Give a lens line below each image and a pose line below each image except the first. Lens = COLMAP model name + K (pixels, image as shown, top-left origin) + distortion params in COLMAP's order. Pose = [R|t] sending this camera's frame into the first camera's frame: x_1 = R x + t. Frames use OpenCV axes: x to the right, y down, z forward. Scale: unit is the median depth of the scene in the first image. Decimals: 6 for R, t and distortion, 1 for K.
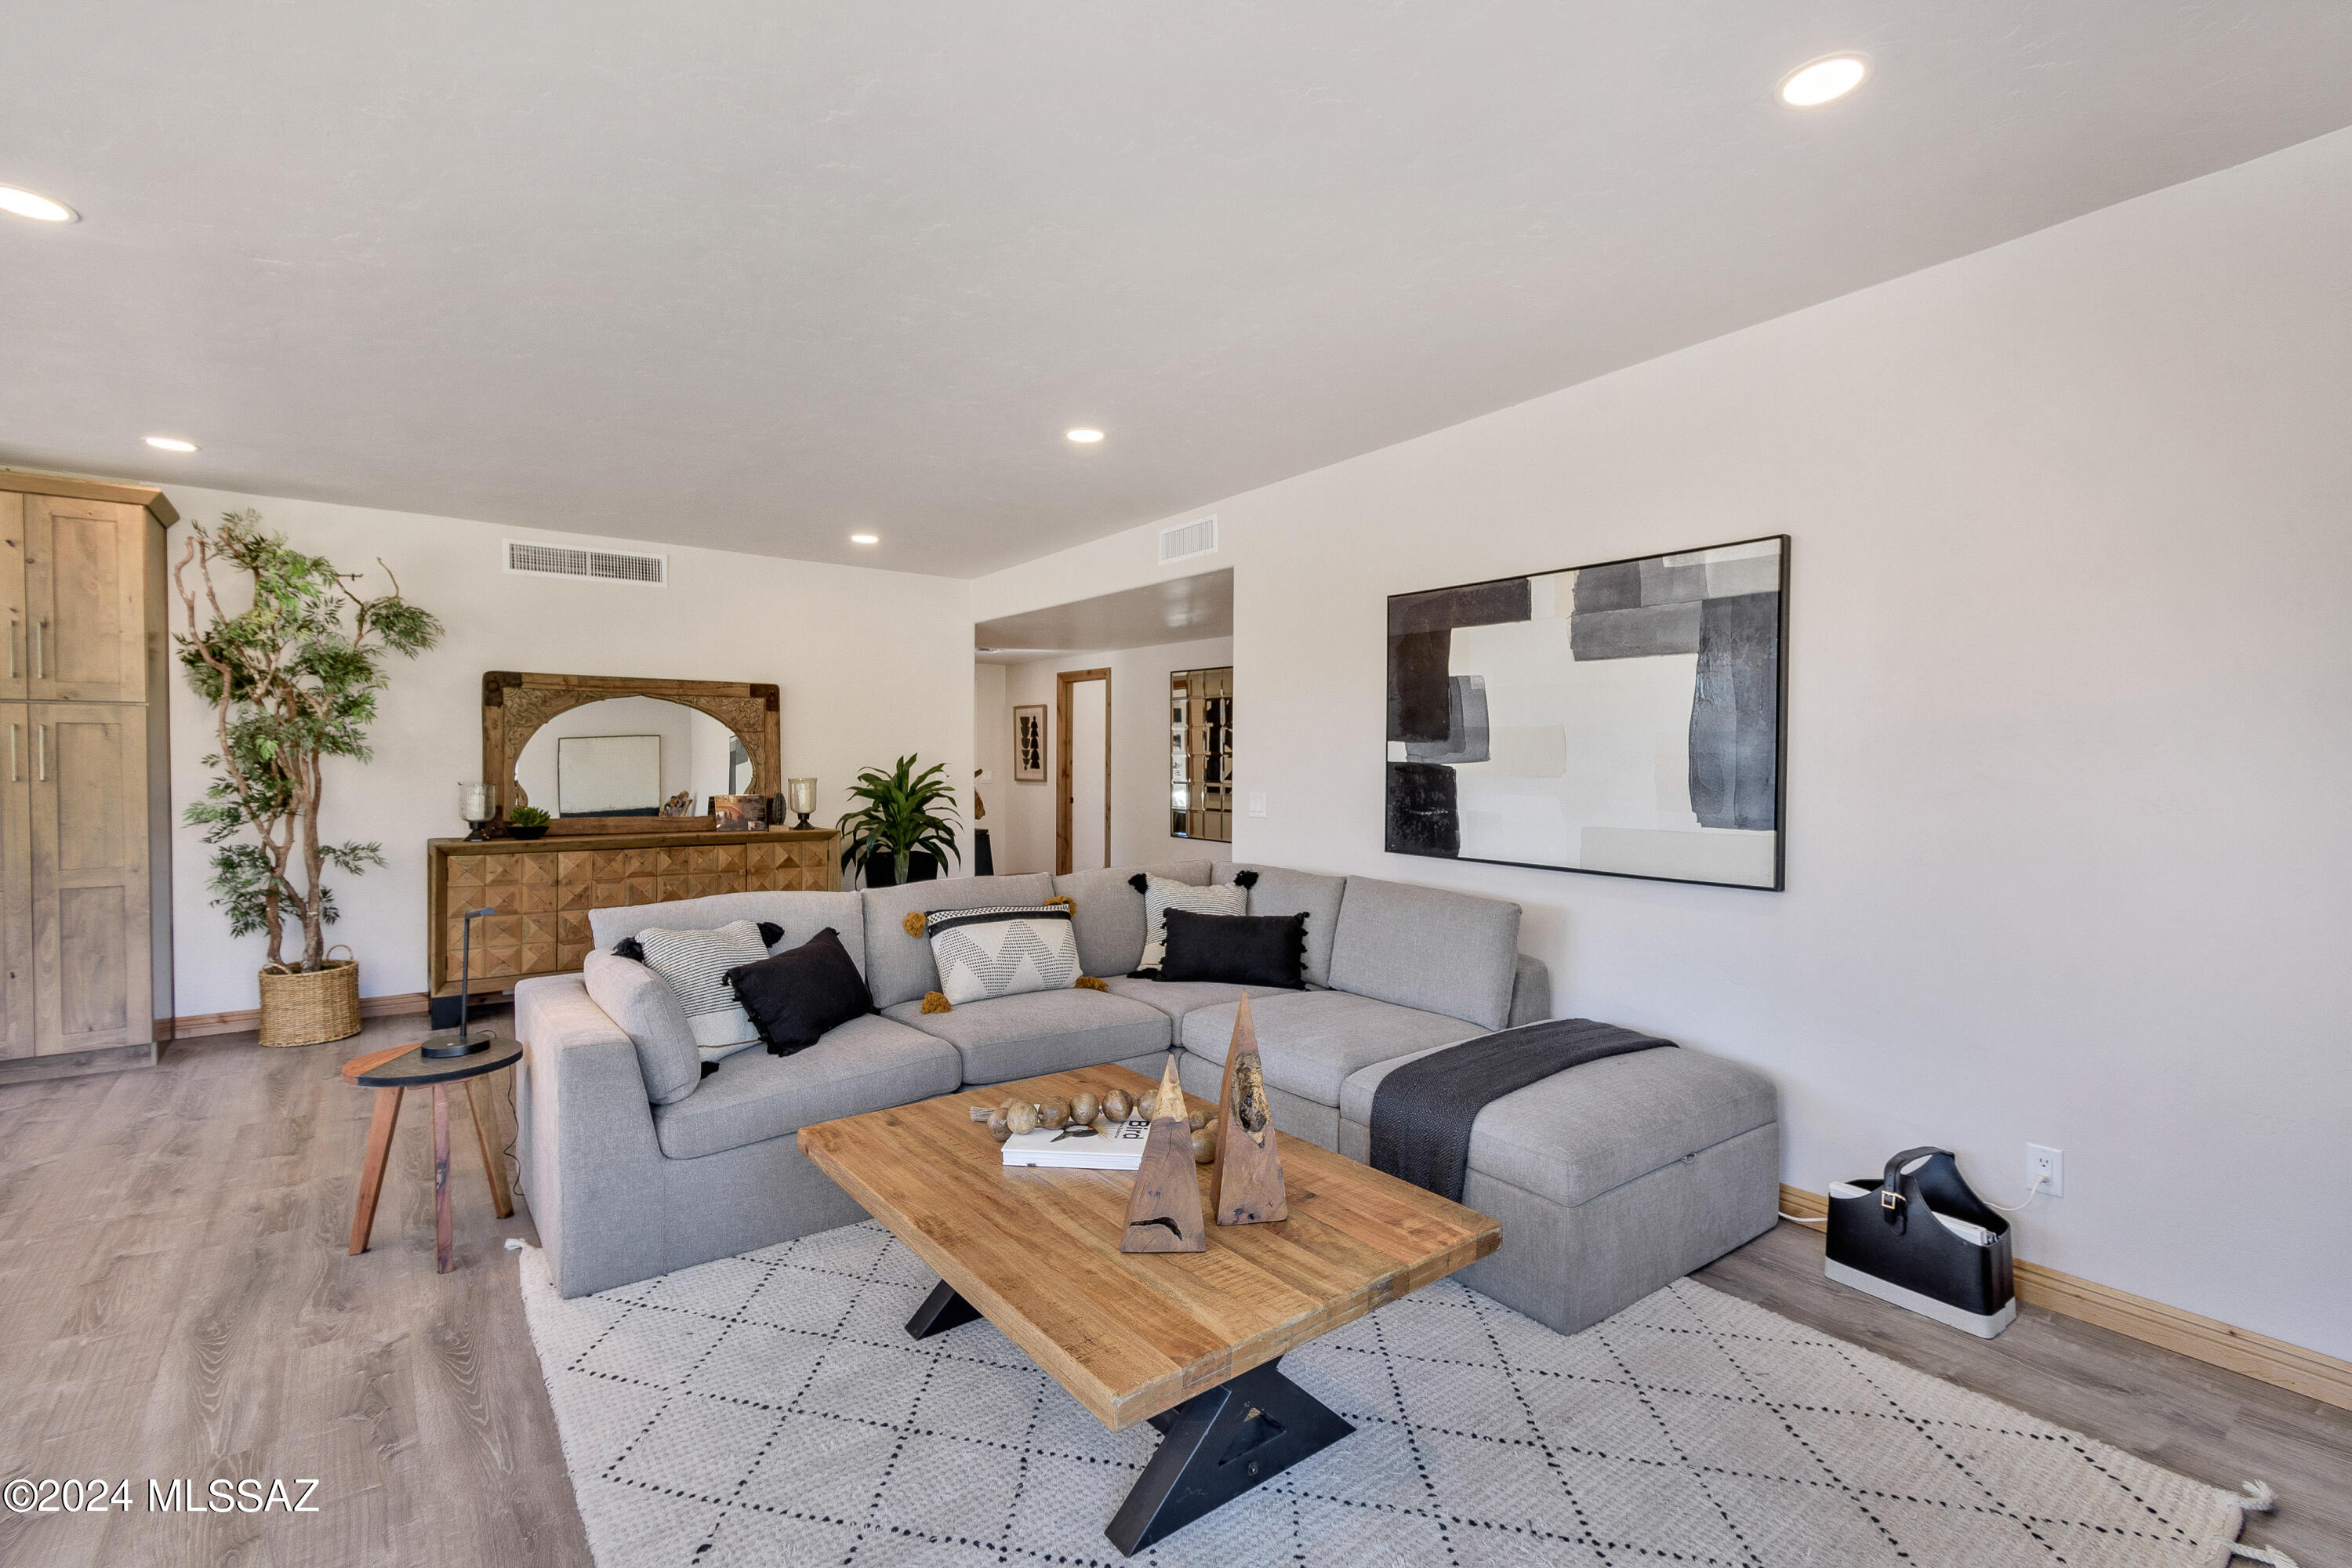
lens RADIAL K [[1061.9, 0, 1213.6], [0, 1061.9, 780.8], [0, 0, 1]] dist [0.000426, -0.001528]
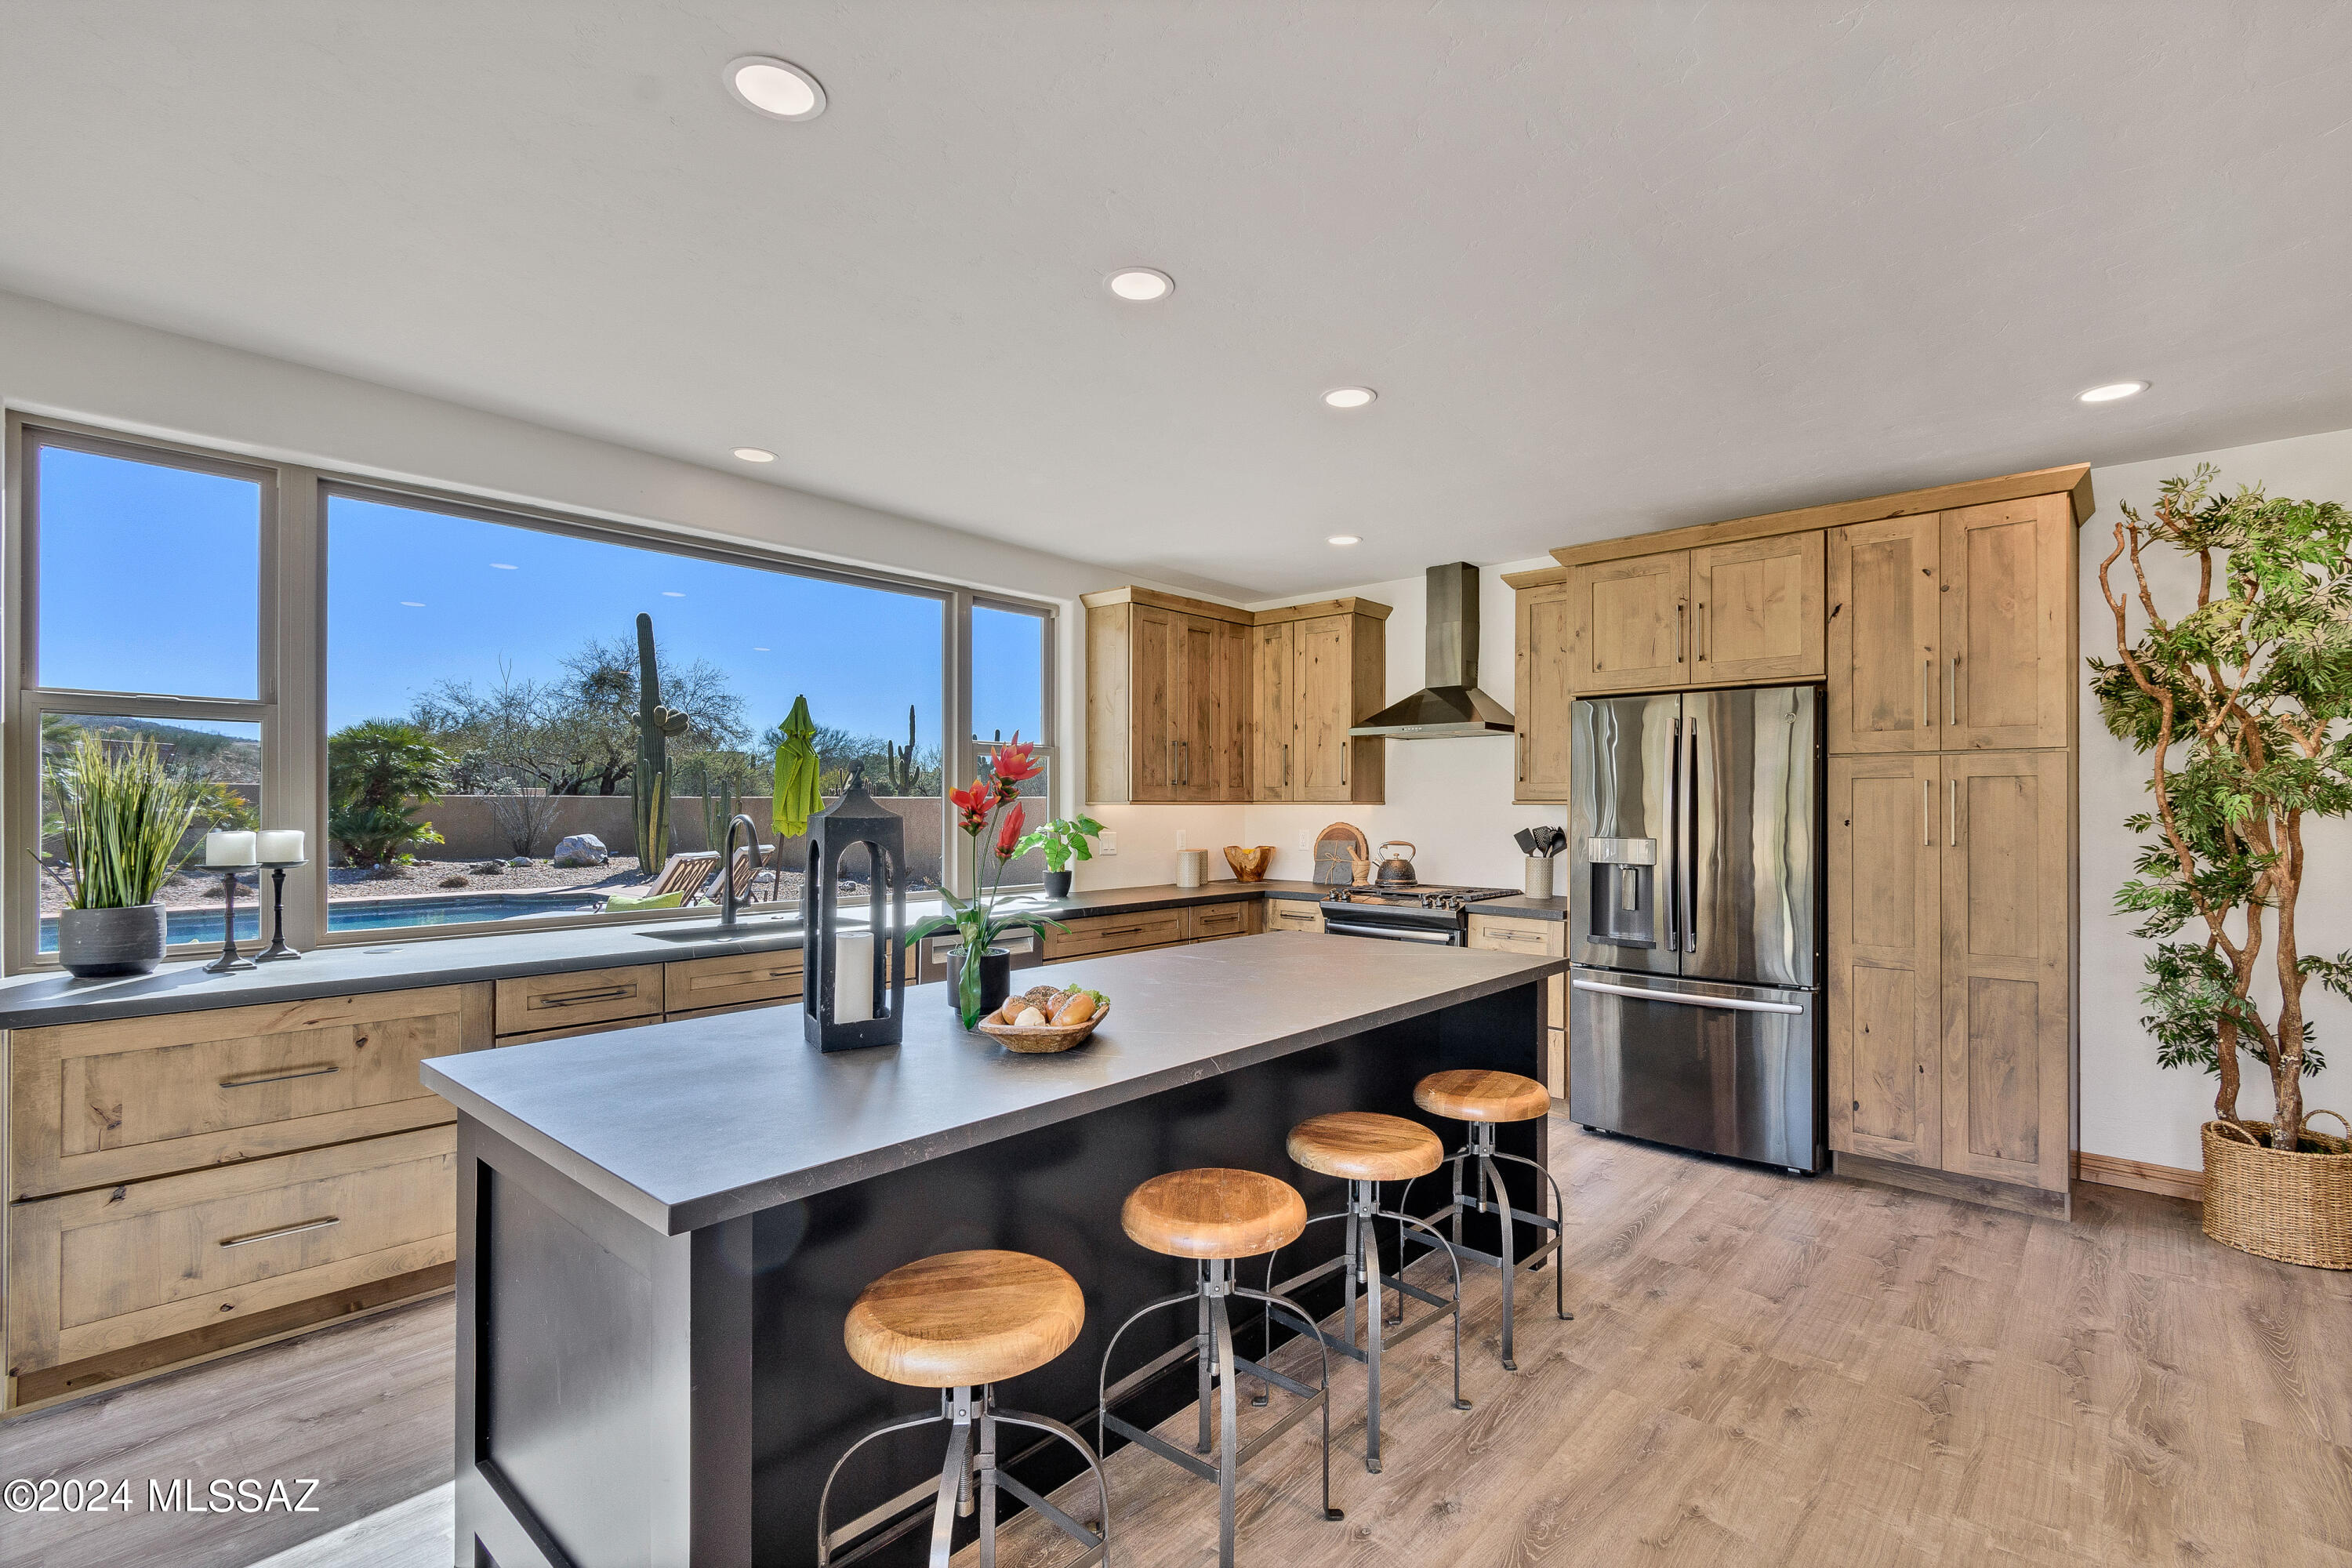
lens RADIAL K [[1061.9, 0, 1184.6], [0, 1061.9, 800.4], [0, 0, 1]] dist [0.000426, -0.001528]
pose [[0.159600, -0.008063, -0.987149, -0.335954], [-0.021670, 0.999697, -0.011669, -0.012065], [0.986944, 0.023254, 0.159377, 0.237554]]
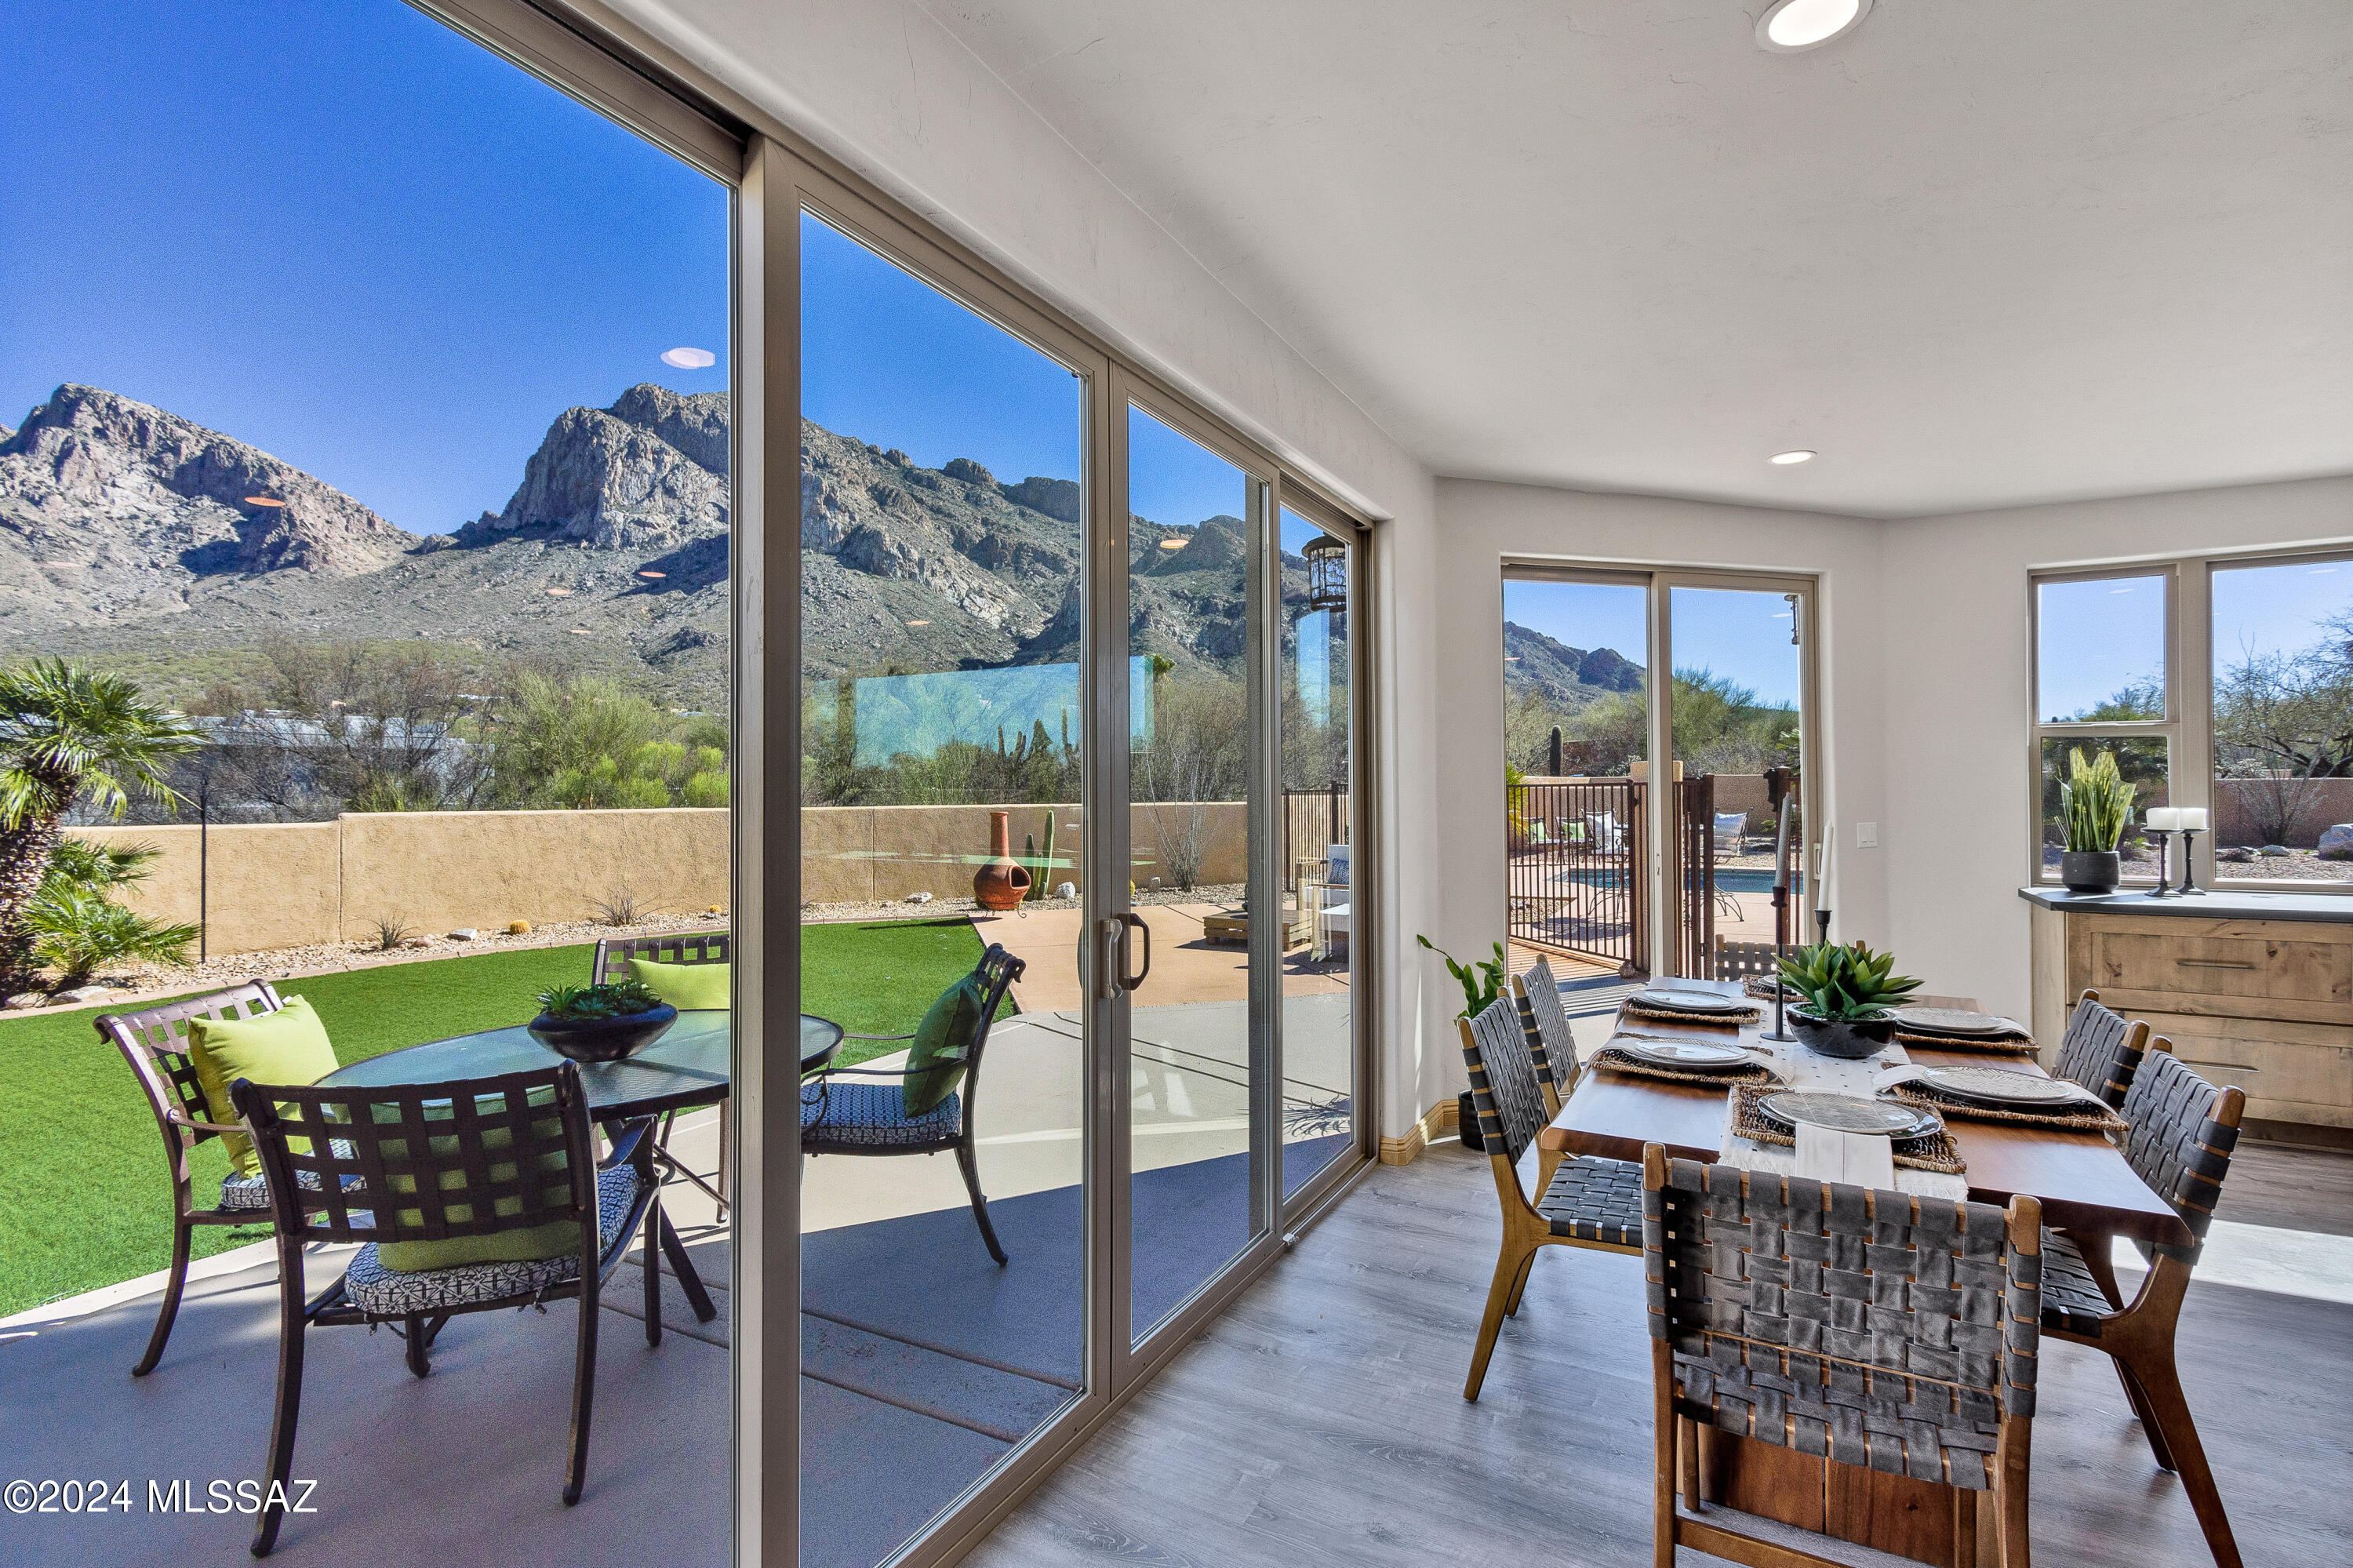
lens RADIAL K [[1071.1, 0, 1208.7], [0, 1071.1, 782.9], [0, 0, 1]] dist [0.004178, -0.003865]
pose [[-0.917891, -0.003283, -0.396818, 0.144469], [-0.007351, 0.999935, 0.008729, -0.013768], [0.396764, 0.010930, -0.917856, 0.336584]]
